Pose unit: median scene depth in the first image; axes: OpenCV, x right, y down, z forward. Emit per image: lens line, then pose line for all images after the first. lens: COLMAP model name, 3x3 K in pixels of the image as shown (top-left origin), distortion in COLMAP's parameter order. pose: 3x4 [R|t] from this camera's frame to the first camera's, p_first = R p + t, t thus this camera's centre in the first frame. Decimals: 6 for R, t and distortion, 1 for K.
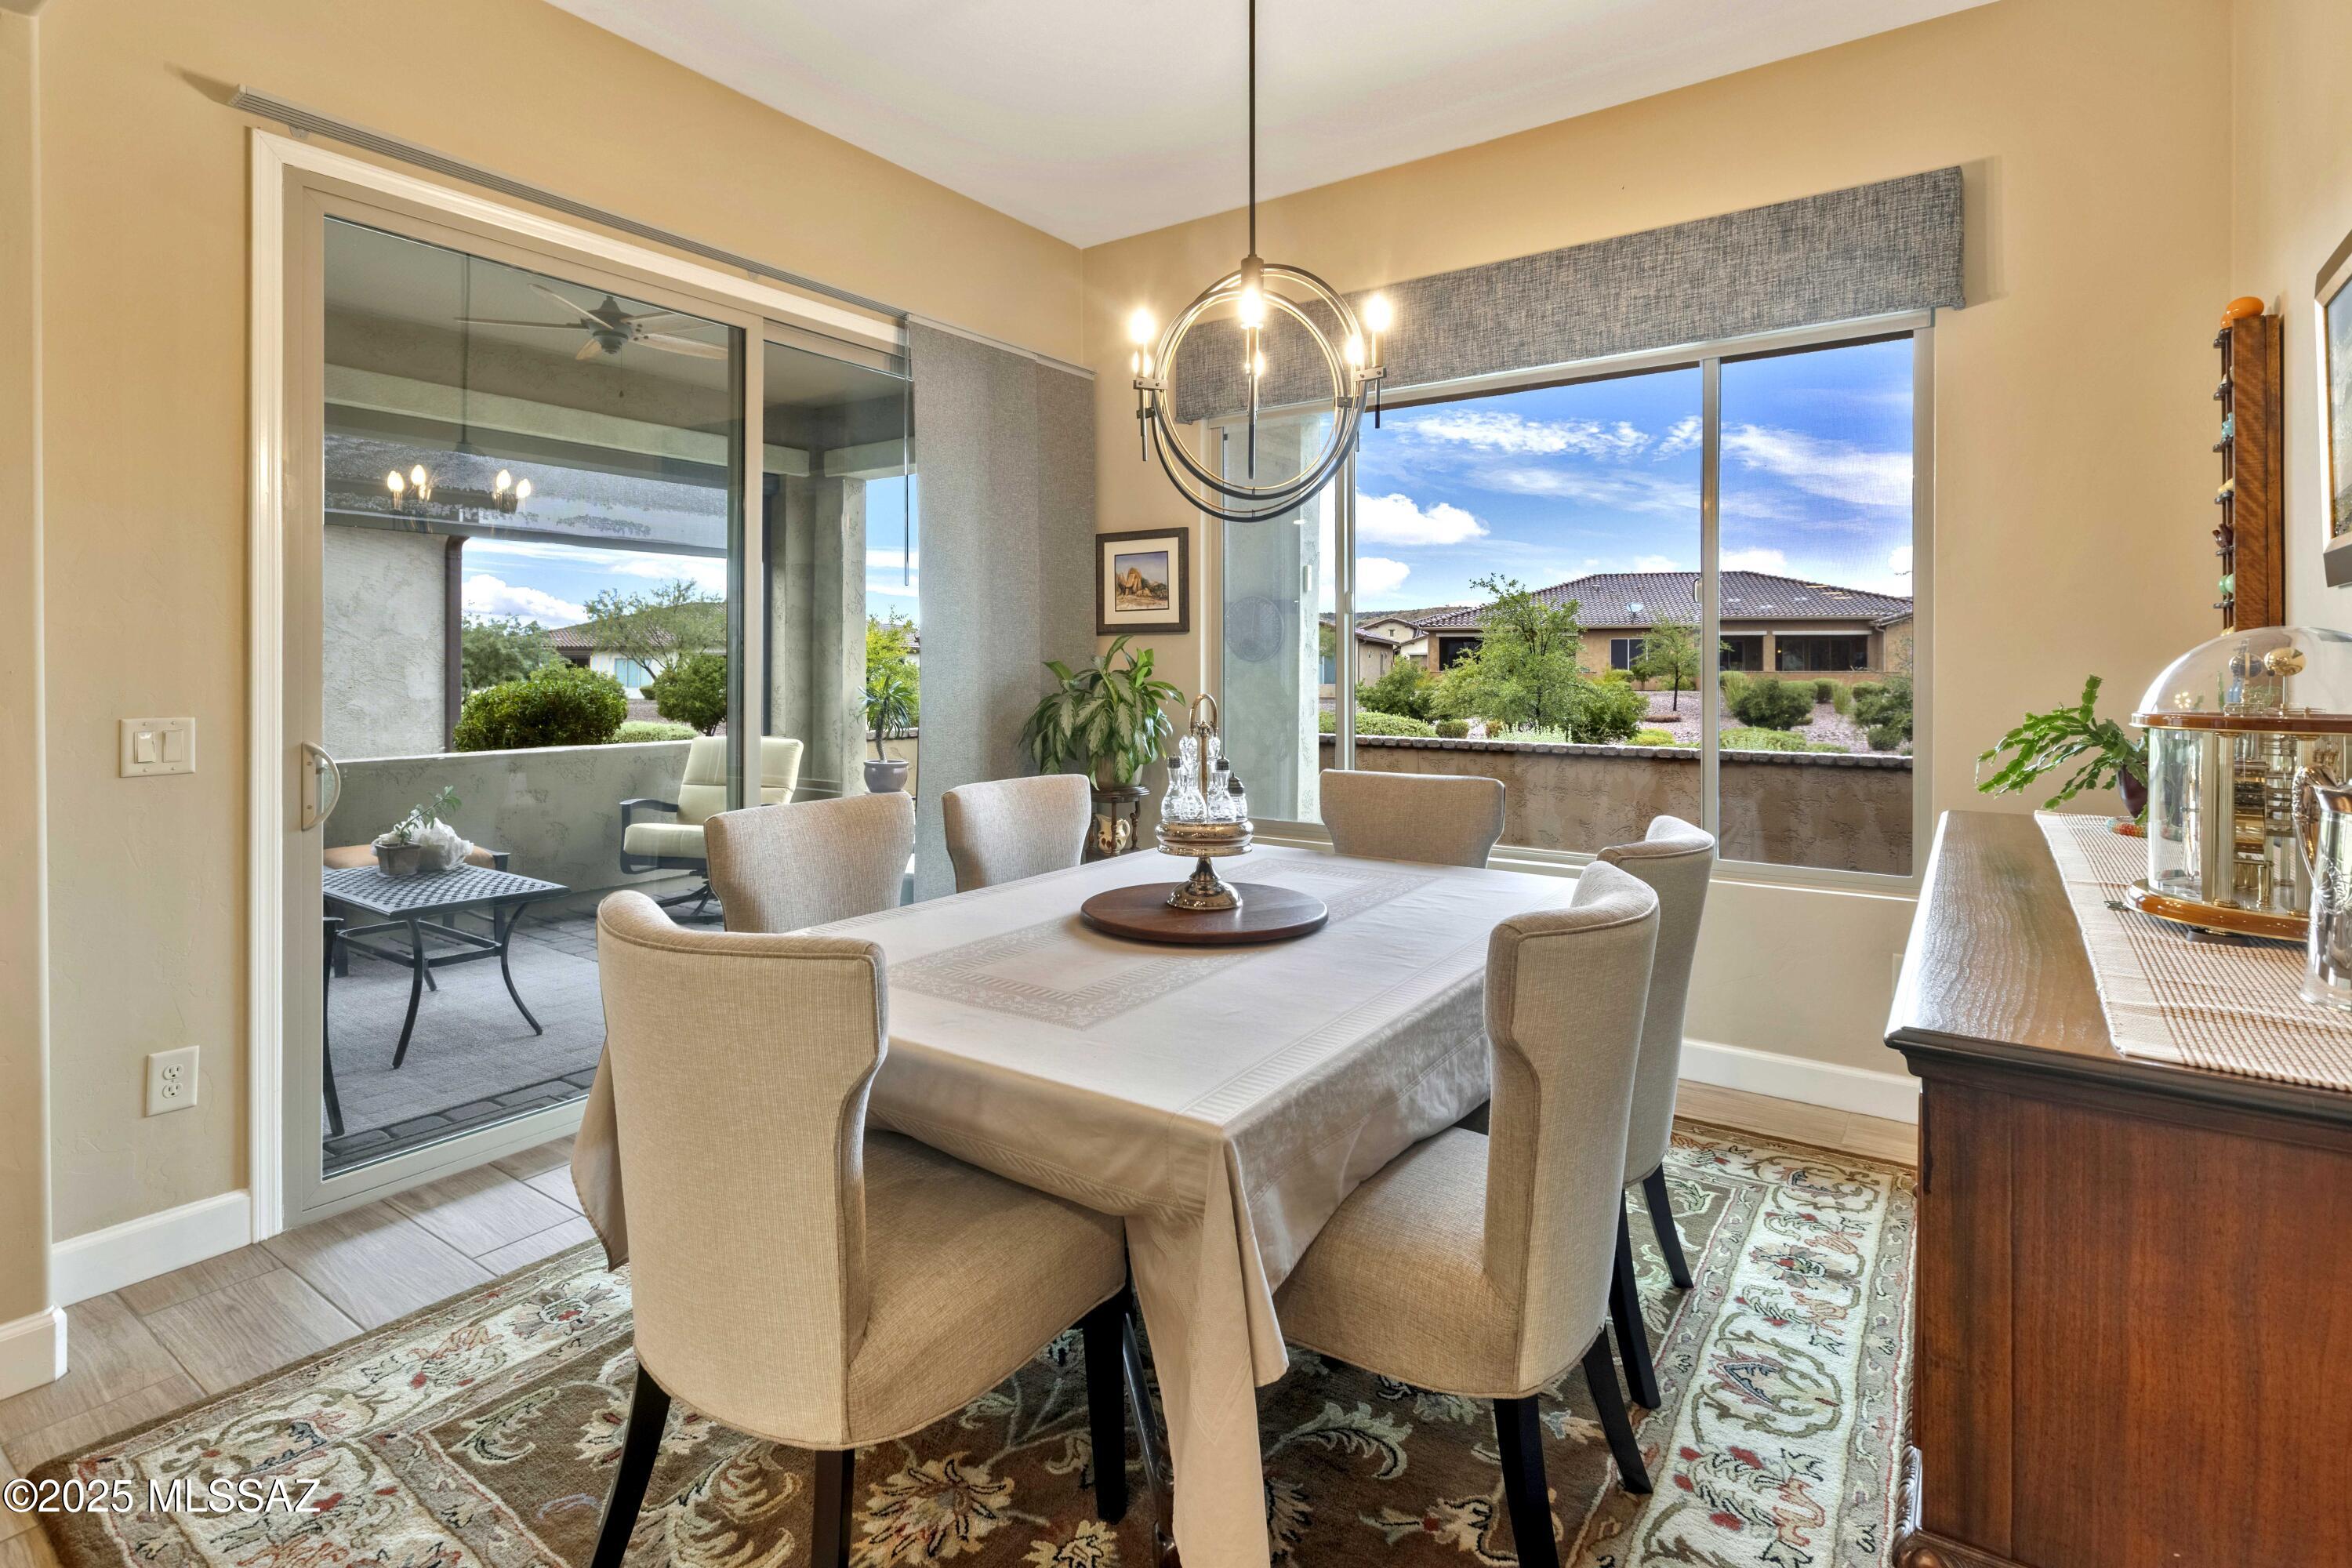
lens RADIAL K [[1098.5, 0, 1172.8], [0, 1098.5, 675.9], [0, 0, 1]] dist [0.001792, 0.000003]
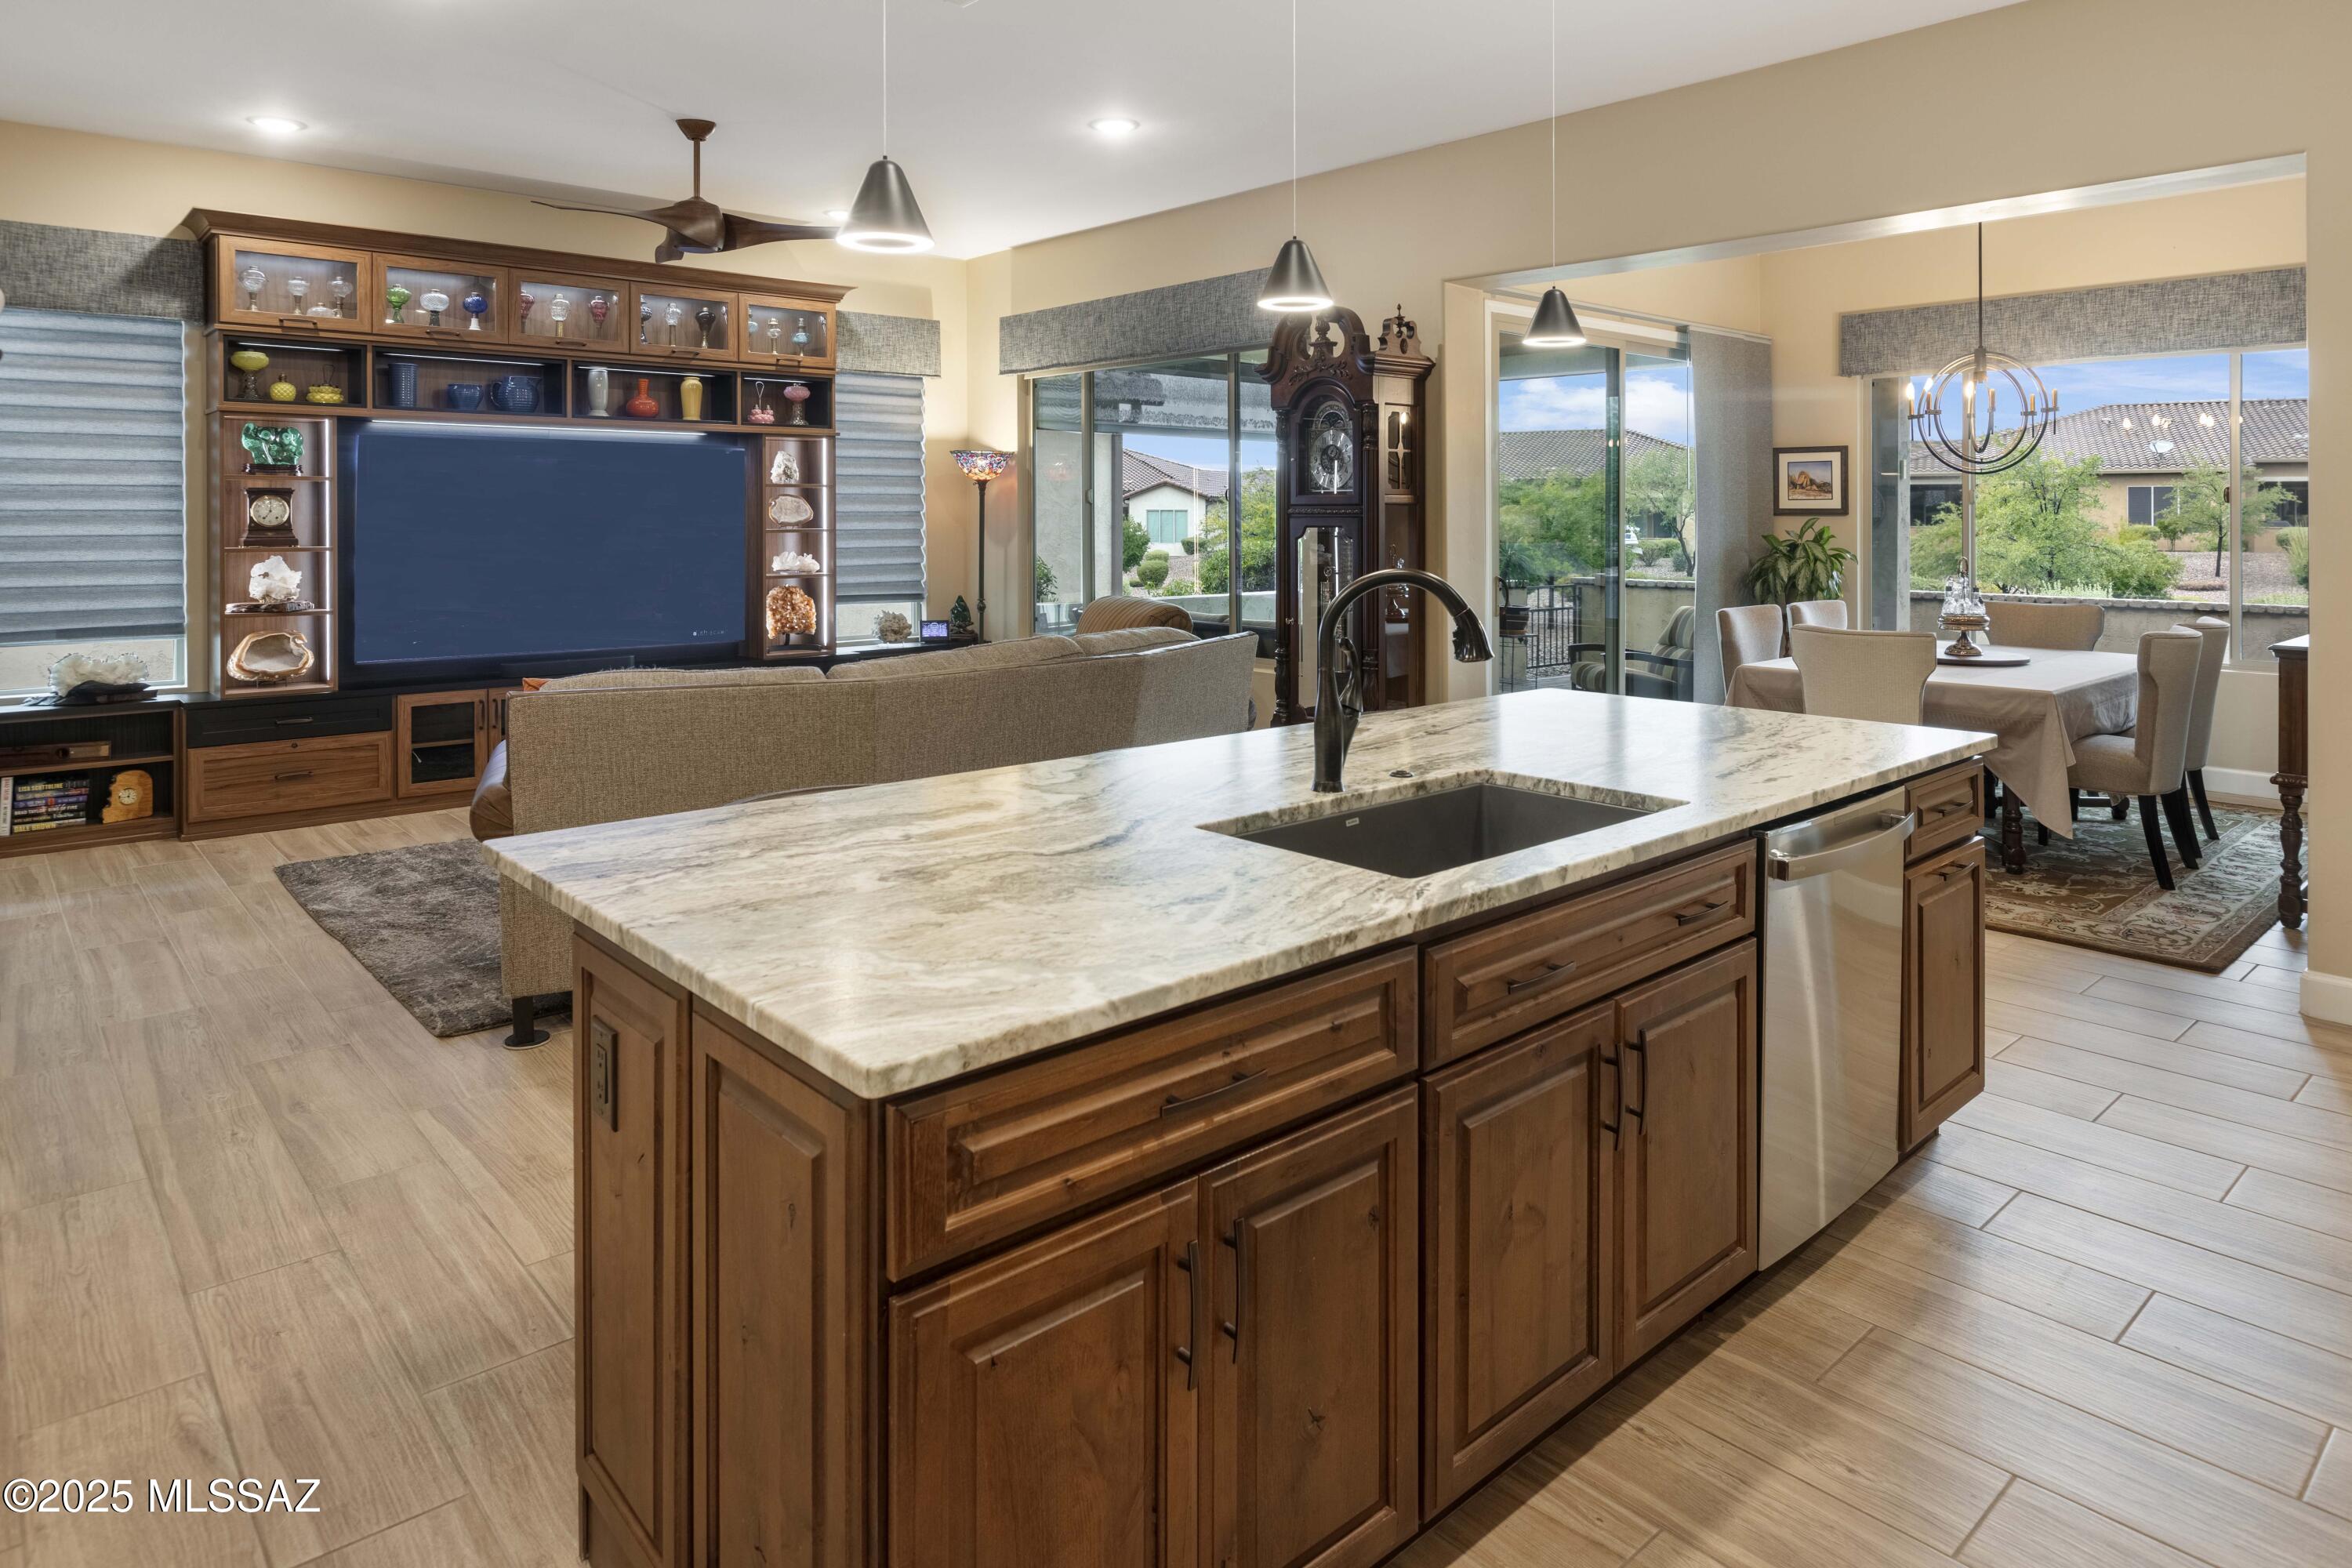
lens RADIAL K [[1396.1, 0, 1180.0], [0, 1396.1, 528.4], [0, 0, 1]] dist [-0.003353, -0.004182]
pose [[0.977424, -0.001750, -0.211279, -0.460089], [0.001489, 0.999998, -0.001398, -0.019109], [0.211281, 0.001052, 0.977425, -1.024142]]
